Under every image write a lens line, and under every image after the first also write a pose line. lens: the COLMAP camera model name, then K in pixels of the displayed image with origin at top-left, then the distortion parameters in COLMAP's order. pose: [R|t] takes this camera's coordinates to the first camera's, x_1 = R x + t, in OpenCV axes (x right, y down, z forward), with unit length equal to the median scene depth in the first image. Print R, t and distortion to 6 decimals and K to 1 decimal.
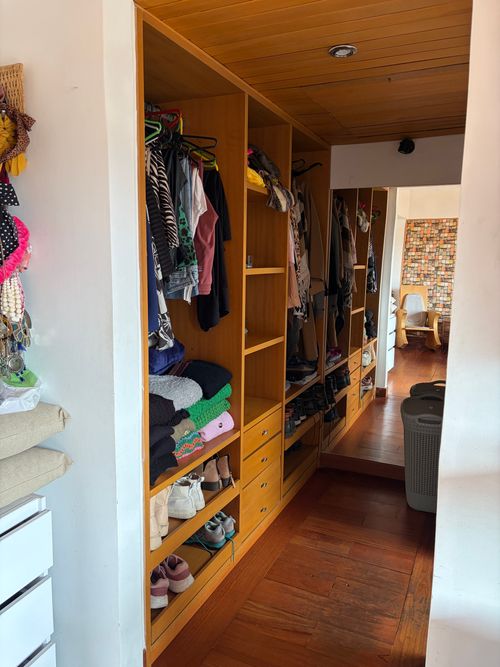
lens RADIAL K [[504.7, 0, 250.2], [0, 504.7, 332.2], [0, 0, 1]] dist [0.026760, -0.028598]
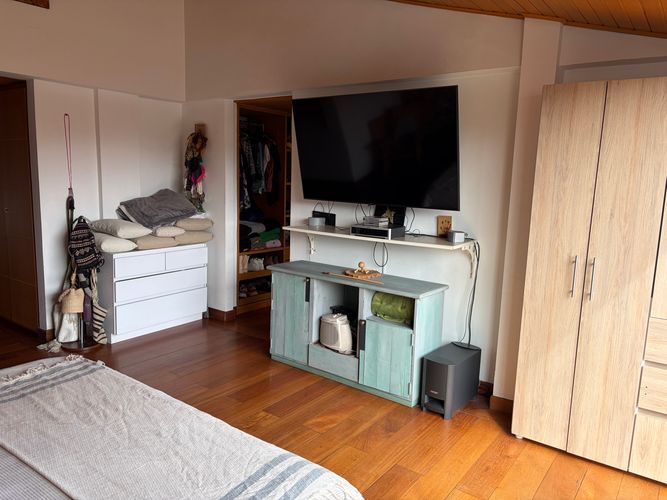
lens RADIAL K [[504.7, 0, 333.5], [0, 504.7, 251.5], [0, 0, 1]] dist [0.026760, -0.028598]
pose [[0.980781, 0.045361, -0.189763, 0.911327], [-0.046155, 0.998934, 0.000234, 0.265401], [0.189572, 0.008529, 0.981830, -1.836535]]
